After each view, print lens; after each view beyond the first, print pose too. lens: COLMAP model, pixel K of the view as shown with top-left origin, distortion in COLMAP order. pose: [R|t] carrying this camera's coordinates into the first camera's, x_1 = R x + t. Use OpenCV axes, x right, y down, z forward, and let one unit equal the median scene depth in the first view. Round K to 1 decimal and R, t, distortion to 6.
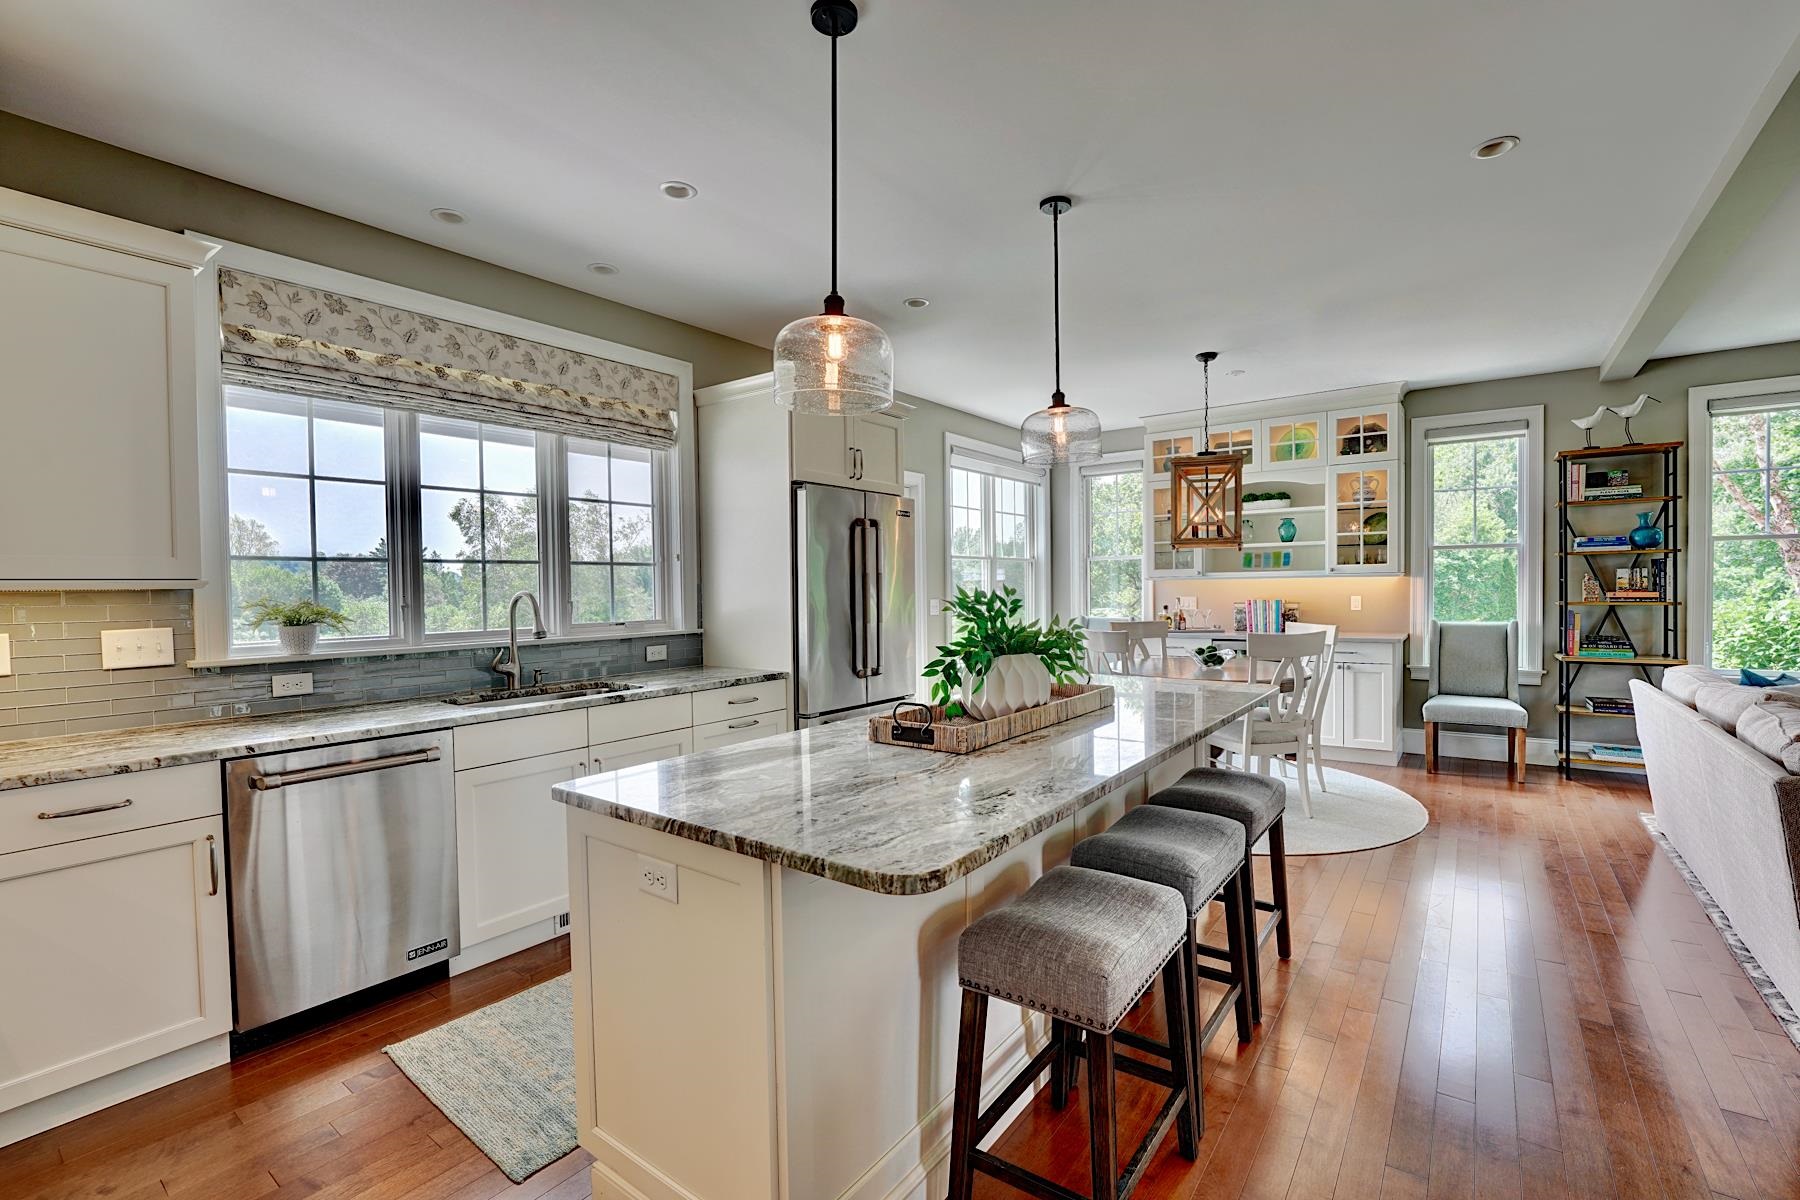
lens RADIAL K [[797.4, 0, 907.0], [0, 797.4, 598.4], [0, 0, 1]] dist [-0.015752, -0.000198]
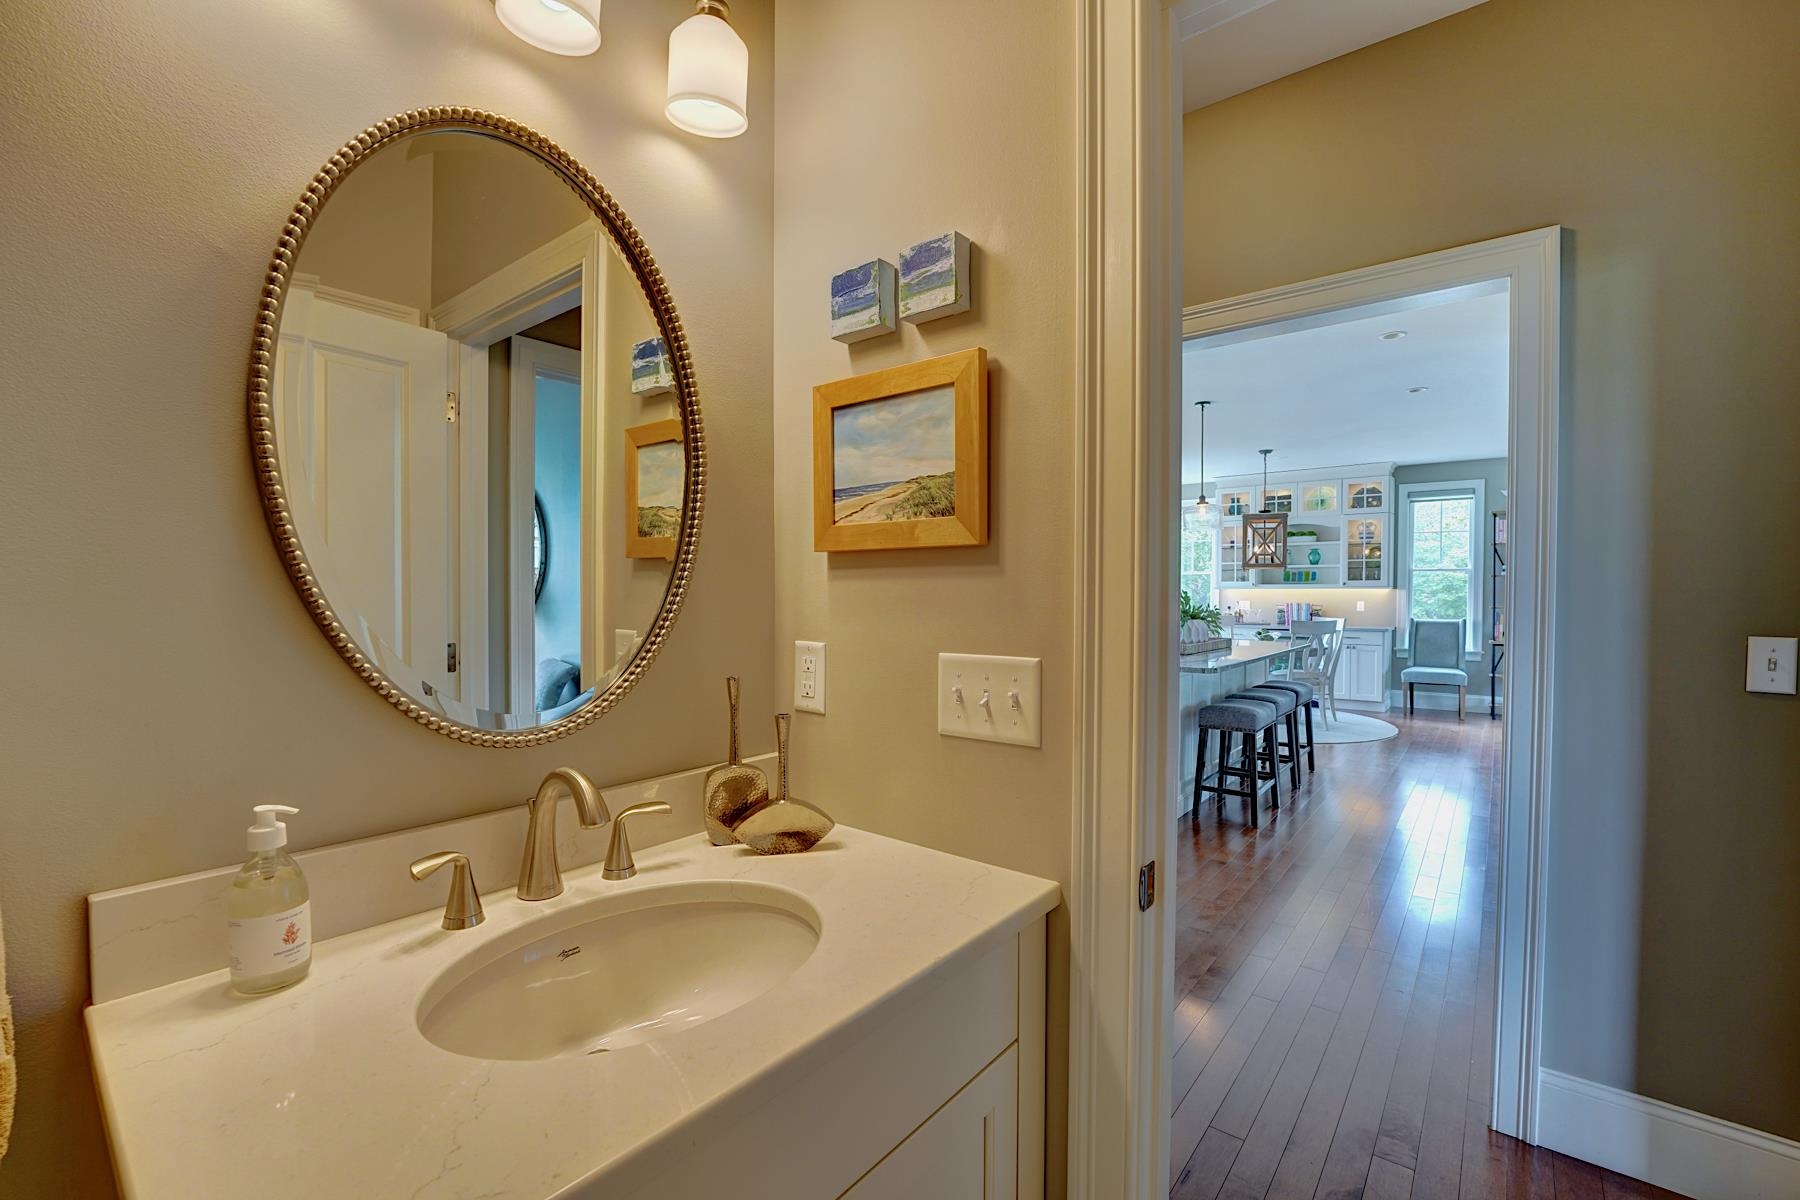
lens RADIAL K [[797.4, 0, 893.7], [0, 797.4, 604.9], [0, 0, 1]] dist [-0.015752, -0.000198]
pose [[0.999168, 0.014273, -0.038204, -0.275092], [-0.014285, 0.999898, -0.000055, 0.016837], [0.038199, 0.000601, 0.999270, -0.566527]]
